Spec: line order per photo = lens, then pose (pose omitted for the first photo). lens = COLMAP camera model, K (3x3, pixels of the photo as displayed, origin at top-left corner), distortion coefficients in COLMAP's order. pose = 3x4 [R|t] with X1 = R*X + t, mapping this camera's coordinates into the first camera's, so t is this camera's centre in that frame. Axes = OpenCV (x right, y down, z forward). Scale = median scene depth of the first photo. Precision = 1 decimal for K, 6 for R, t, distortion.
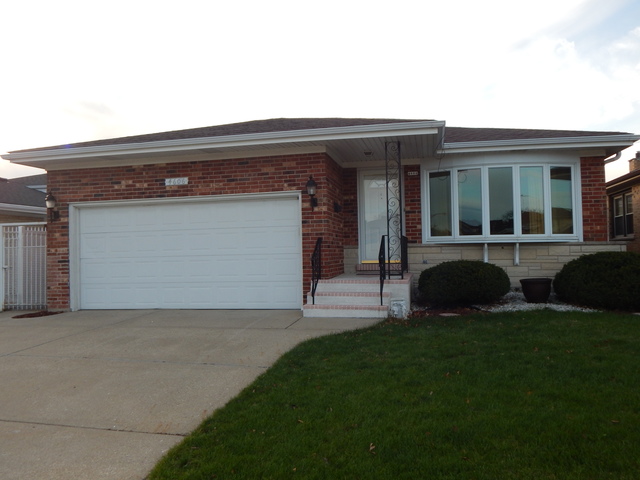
lens RADIAL K [[520.6, 0, 319.5], [0, 520.6, 238.5], [0, 0, 1]] dist [-0.078468, 0.008470]
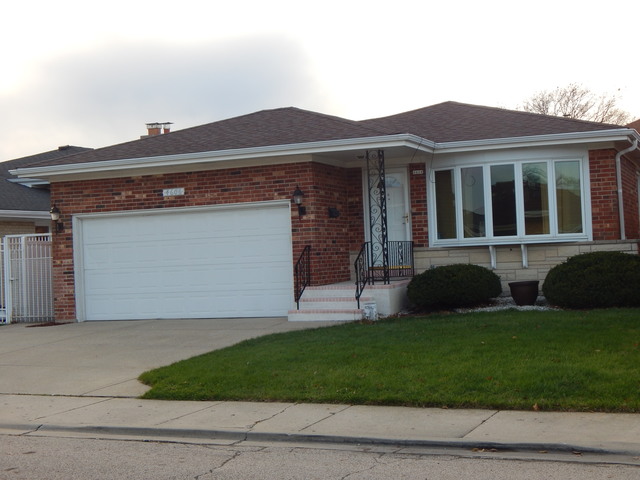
lens RADIAL K [[1008.0, 0, 310.1], [0, 1008.0, 194.4], [0, 0, 1]] dist [-0.289281, 0.000000]
pose [[0.983593, -0.032639, -0.177423, 0.328663], [0.027323, 0.999104, -0.032328, -0.034632], [0.178319, 0.026950, 0.983604, -0.867011]]
